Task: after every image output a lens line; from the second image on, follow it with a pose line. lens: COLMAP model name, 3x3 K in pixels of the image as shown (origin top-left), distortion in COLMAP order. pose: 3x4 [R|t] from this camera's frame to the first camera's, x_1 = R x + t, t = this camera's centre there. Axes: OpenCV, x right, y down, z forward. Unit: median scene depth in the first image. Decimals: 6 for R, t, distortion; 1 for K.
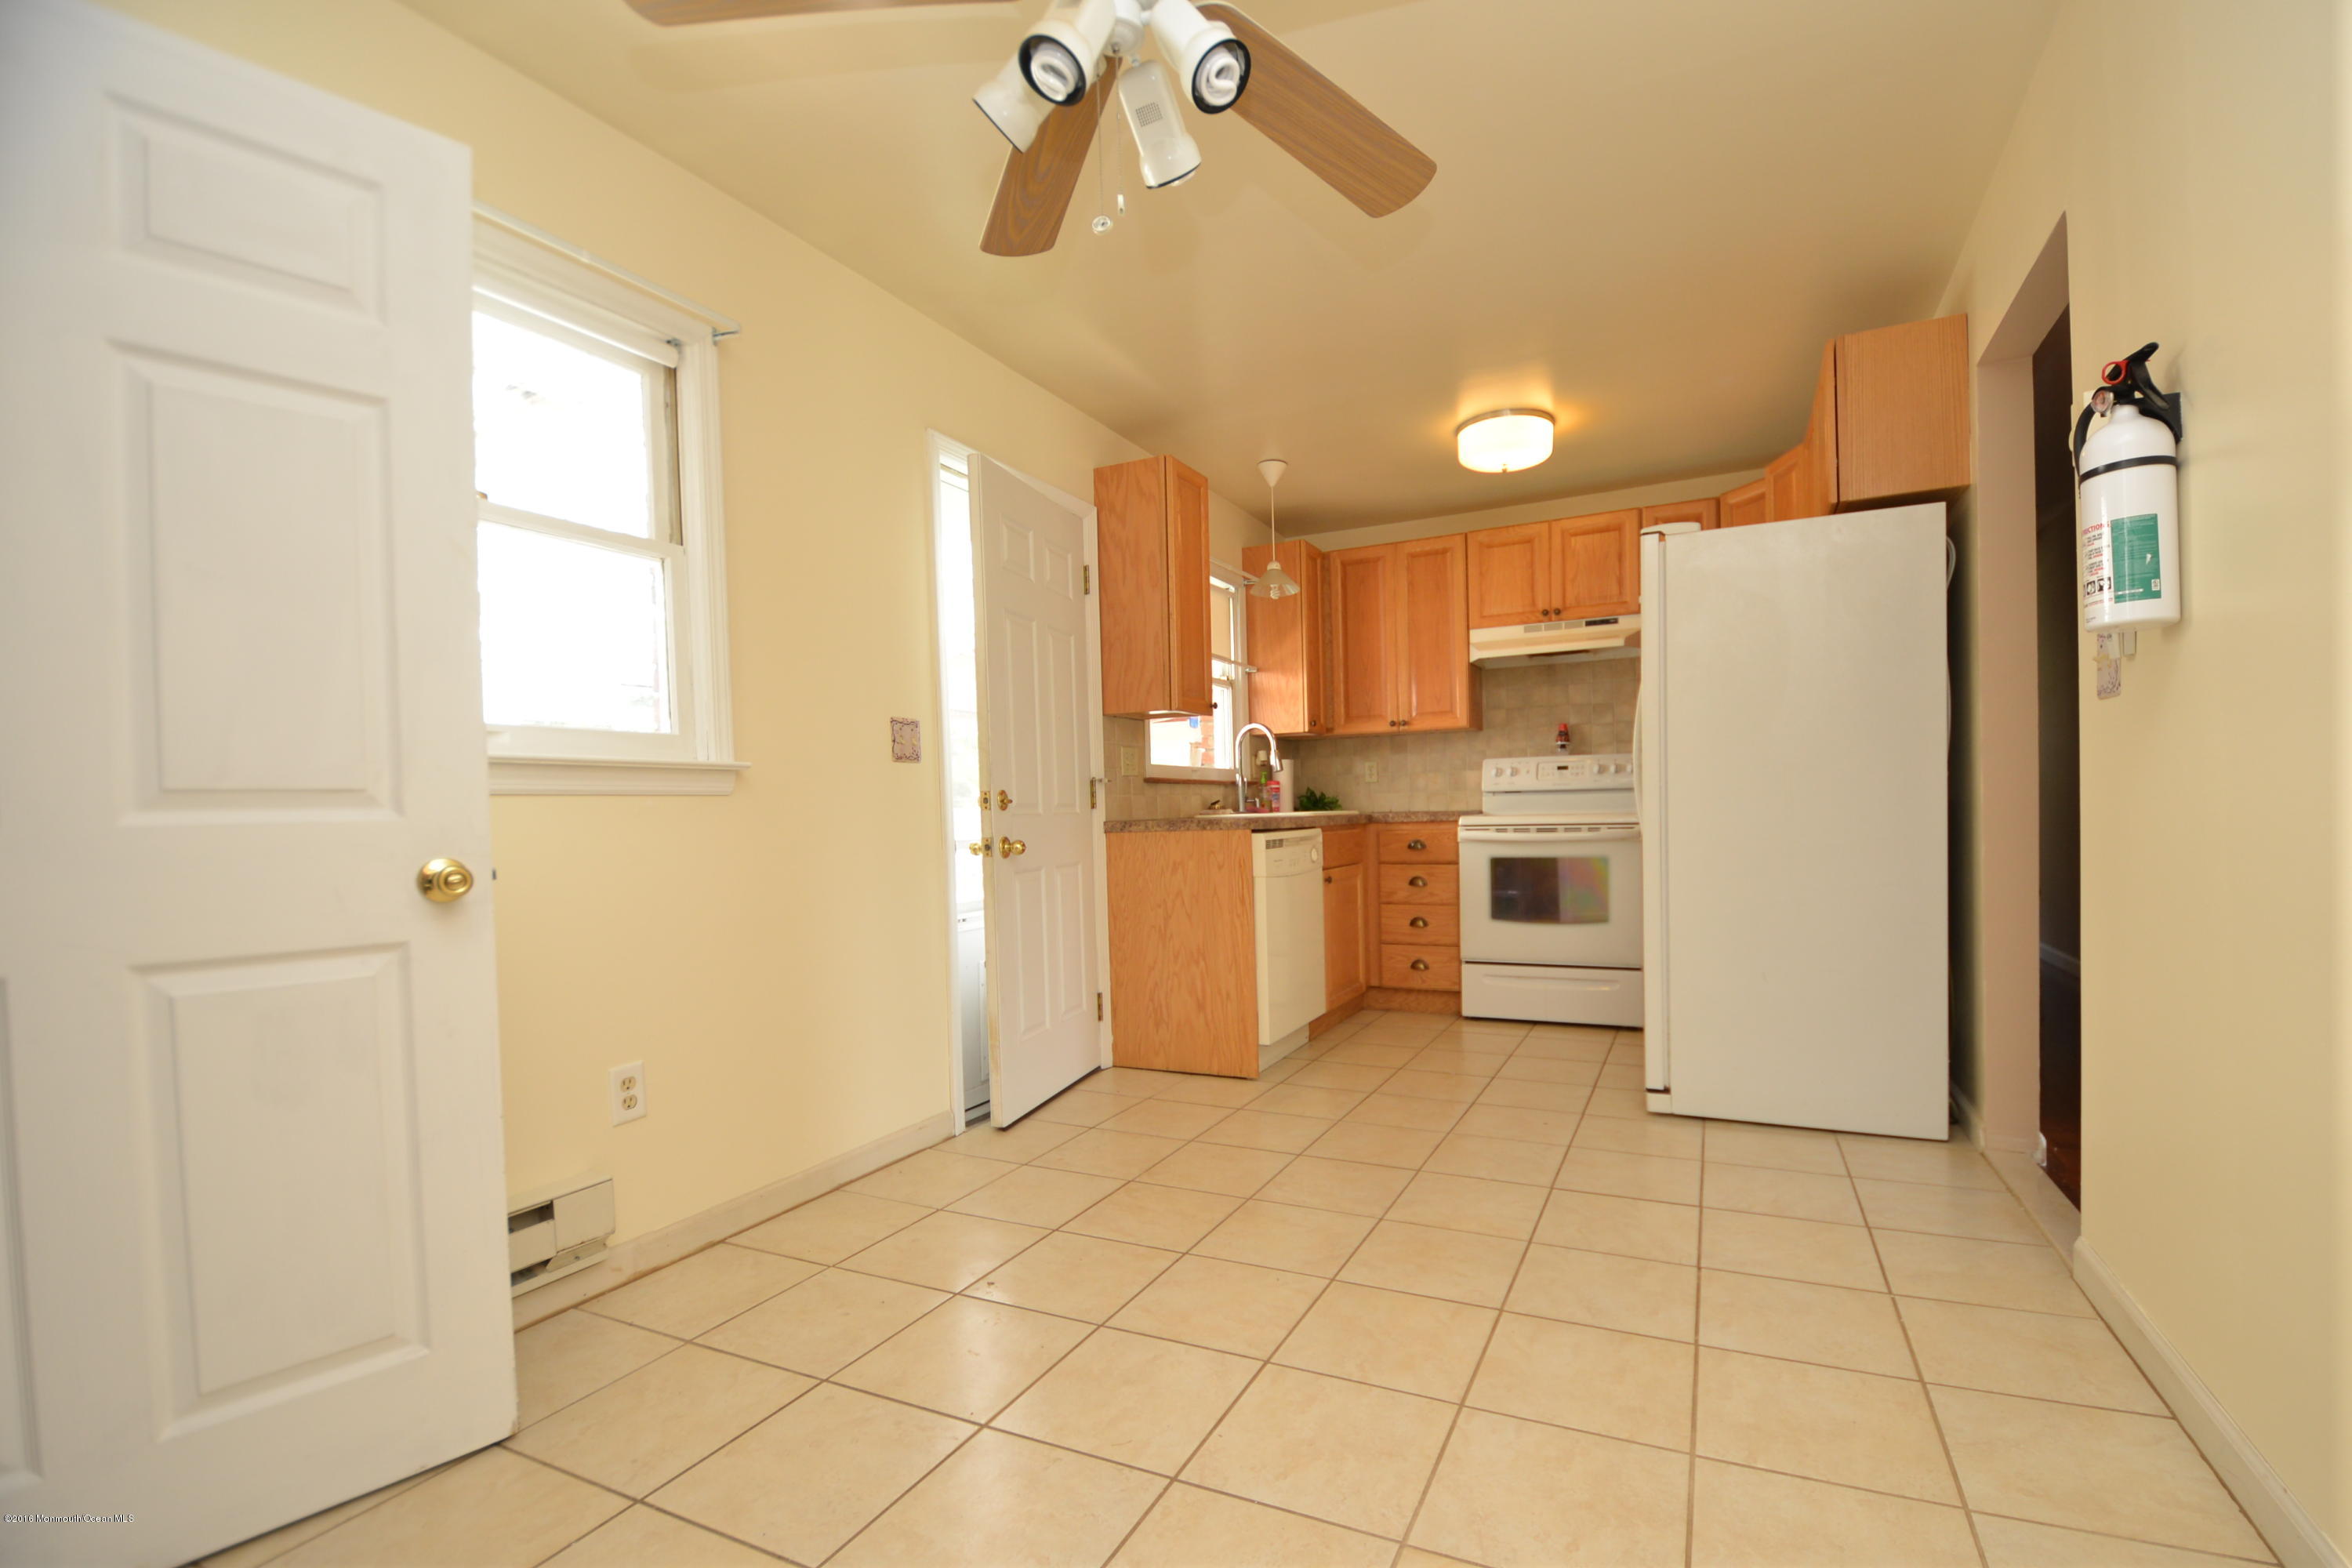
lens RADIAL K [[1014.2, 0, 1250.9], [0, 1014.2, 796.6], [0, 0, 1]] dist [0.019498, -0.021410]
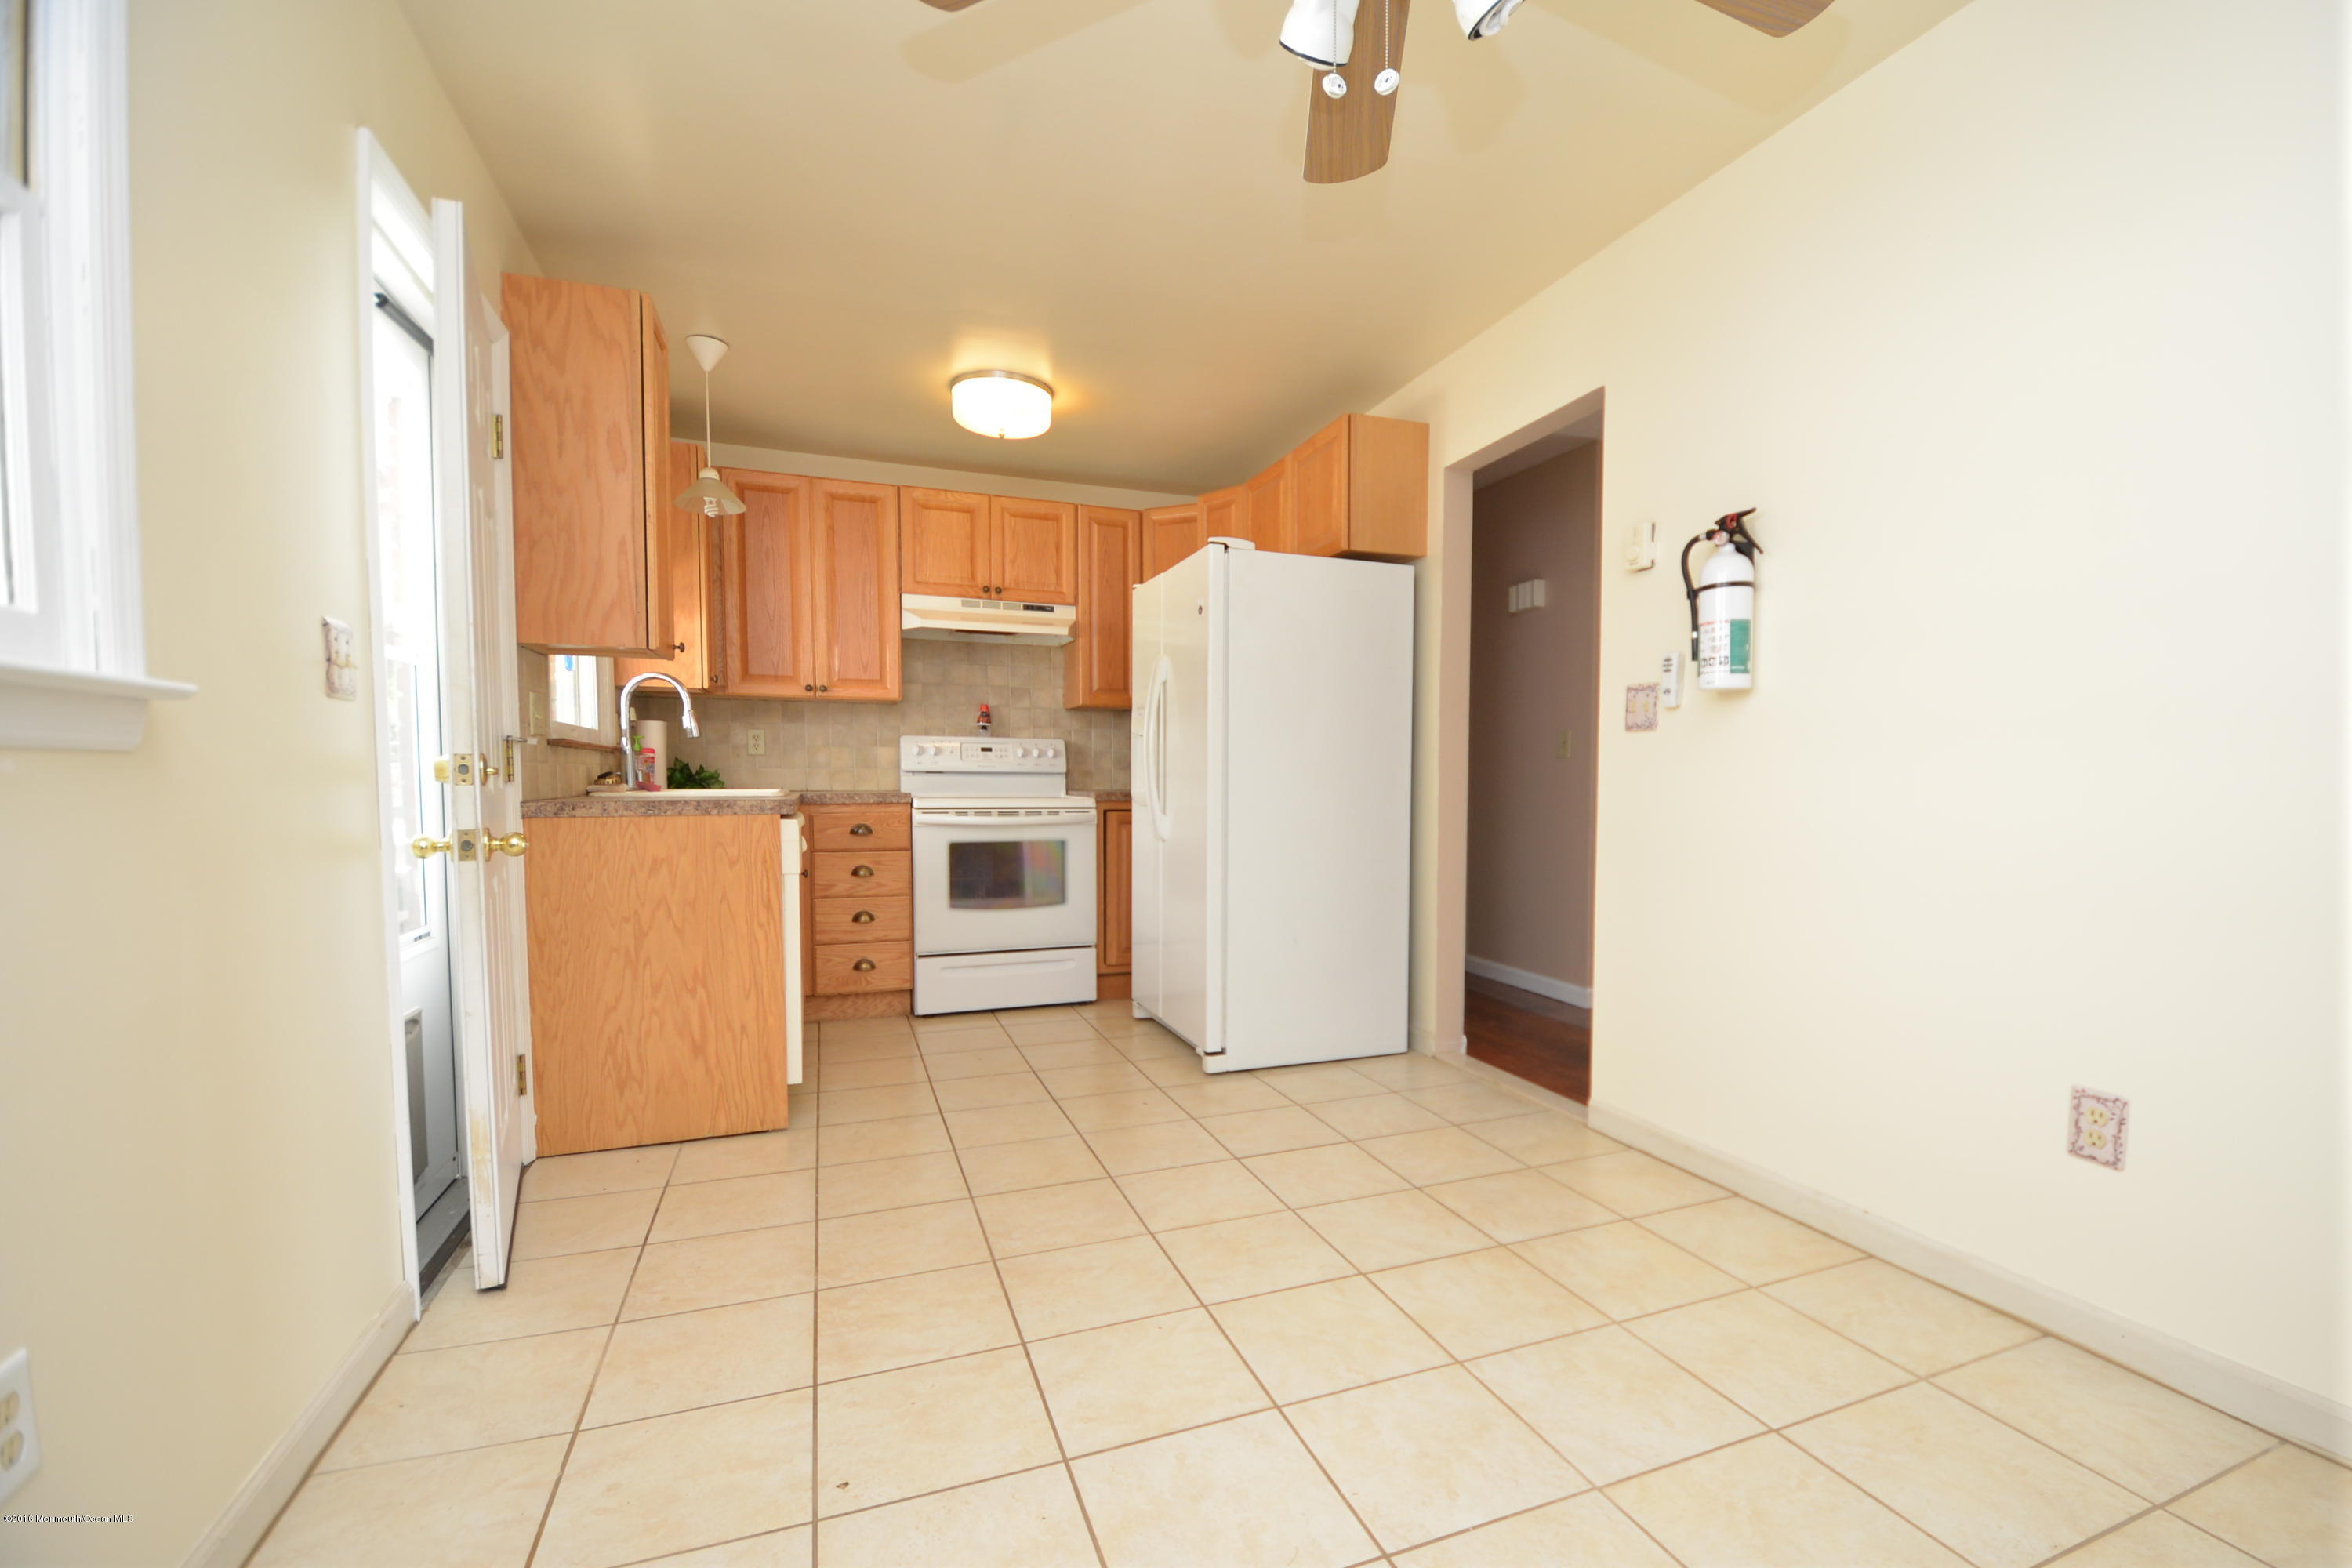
lens RADIAL K [[1014.2, 0, 1250.9], [0, 1014.2, 796.6], [0, 0, 1]] dist [0.019498, -0.021410]
pose [[0.688824, 0.013880, 0.724796, -0.249240], [-0.030280, 0.999495, 0.009637, 0.000006], [-0.724296, -0.028585, 0.688896, 0.149754]]
